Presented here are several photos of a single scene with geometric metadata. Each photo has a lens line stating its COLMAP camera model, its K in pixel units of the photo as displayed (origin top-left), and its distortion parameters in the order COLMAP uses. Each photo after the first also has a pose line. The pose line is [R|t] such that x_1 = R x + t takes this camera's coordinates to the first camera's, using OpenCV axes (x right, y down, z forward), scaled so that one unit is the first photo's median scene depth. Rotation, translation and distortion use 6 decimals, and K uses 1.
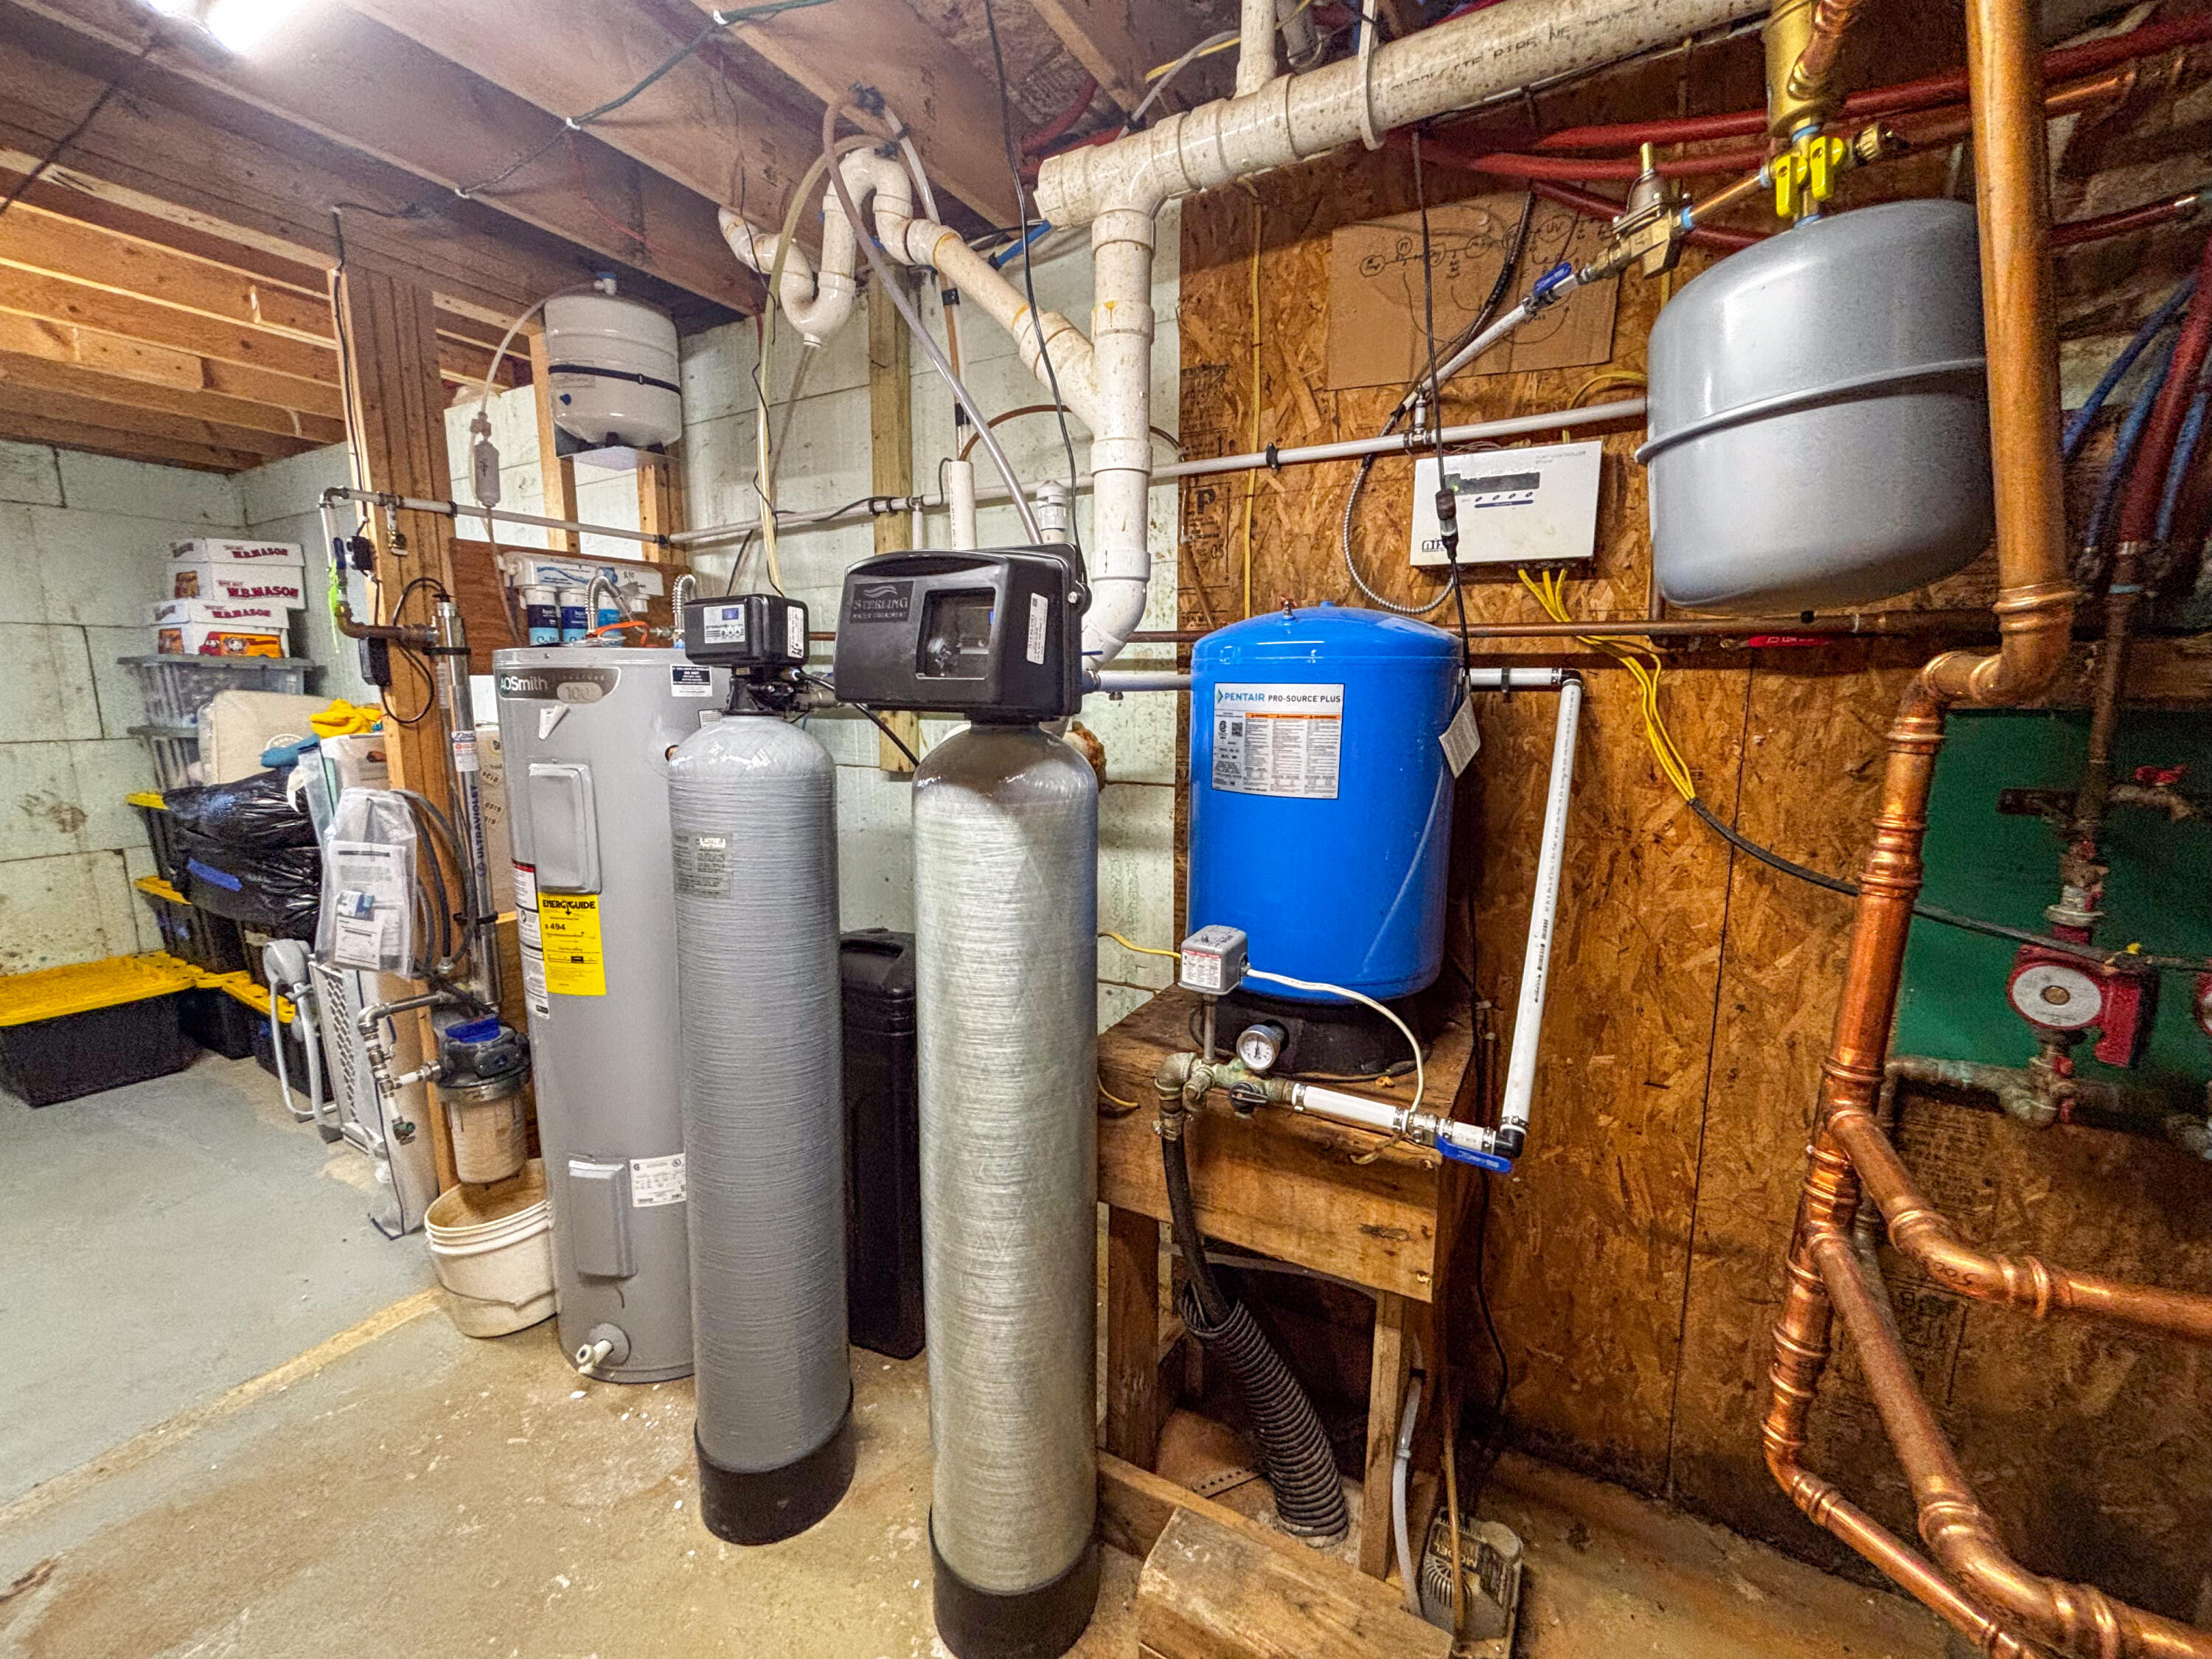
lens RADIAL K [[898.0, 0, 1094.0], [0, 898.0, 832.3], [0, 0, 1]] dist [0.001983, -0.000099]
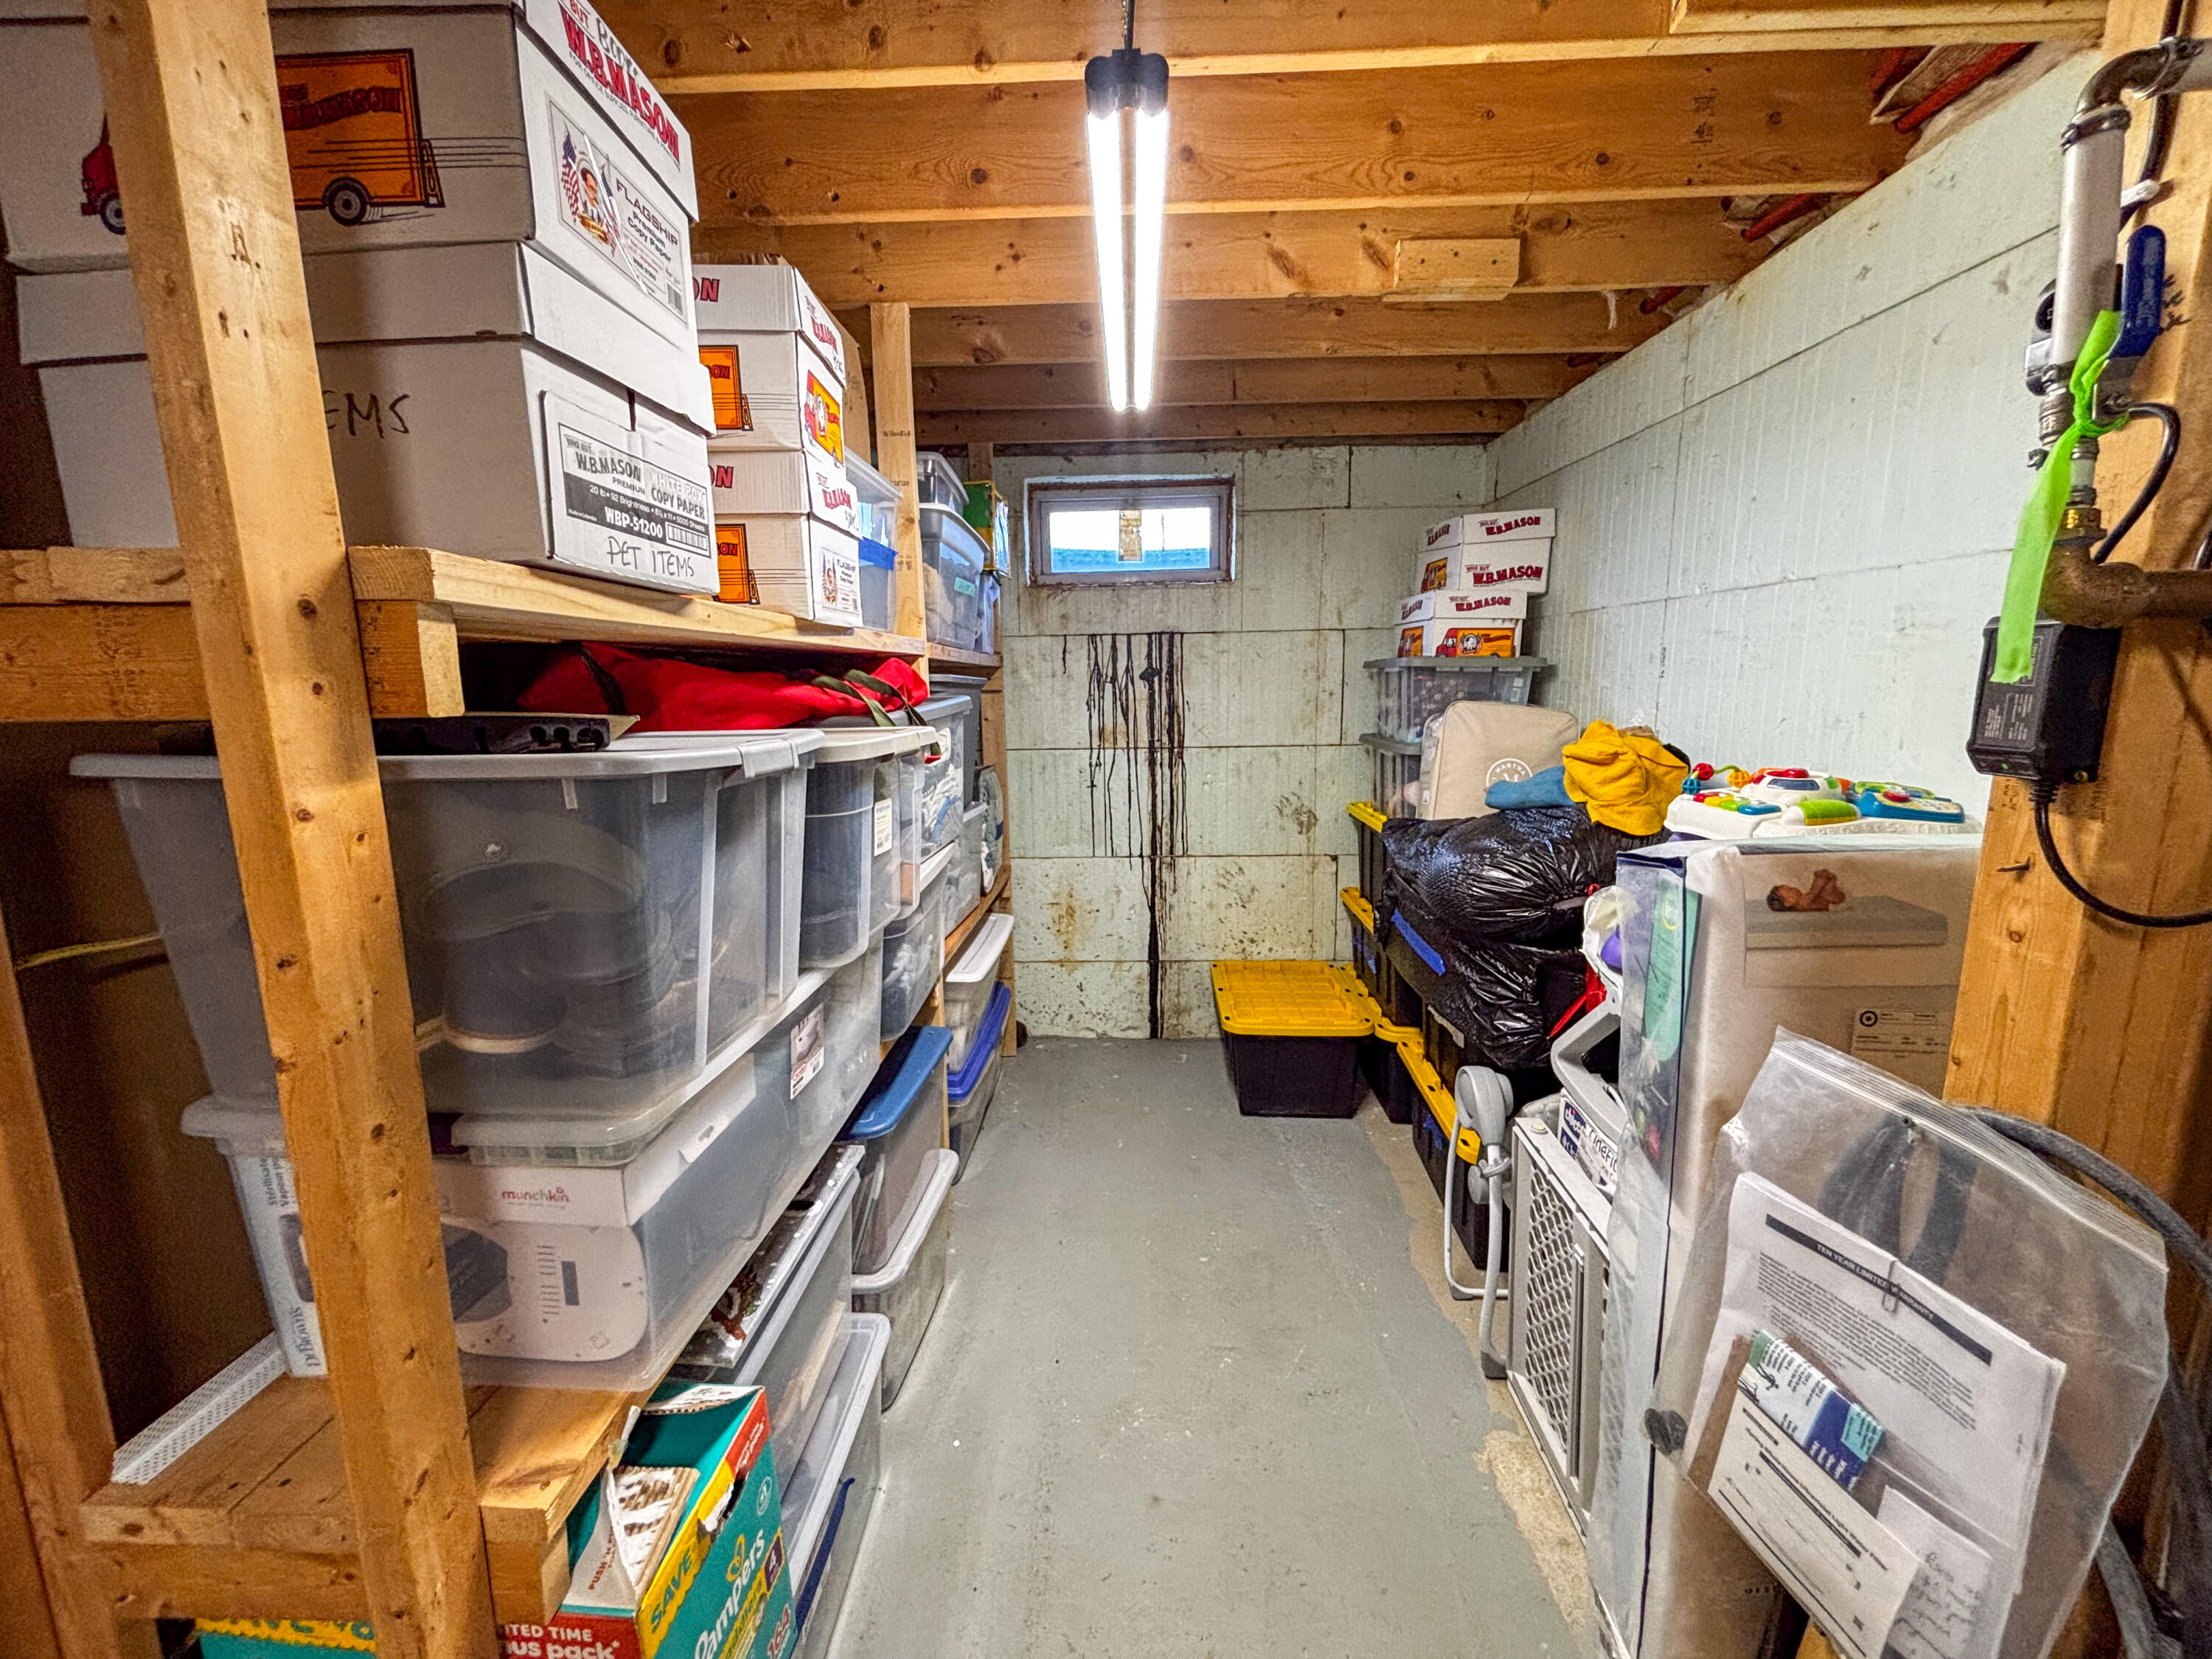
lens RADIAL K [[898.0, 0, 1099.4], [0, 898.0, 821.0], [0, 0, 1]] dist [0.001983, -0.000099]
pose [[0.467293, 0.133670, -0.873939, -0.373467], [-0.122865, 0.988731, 0.085531, -0.075938], [0.875523, 0.067409, 0.478450, 0.321071]]
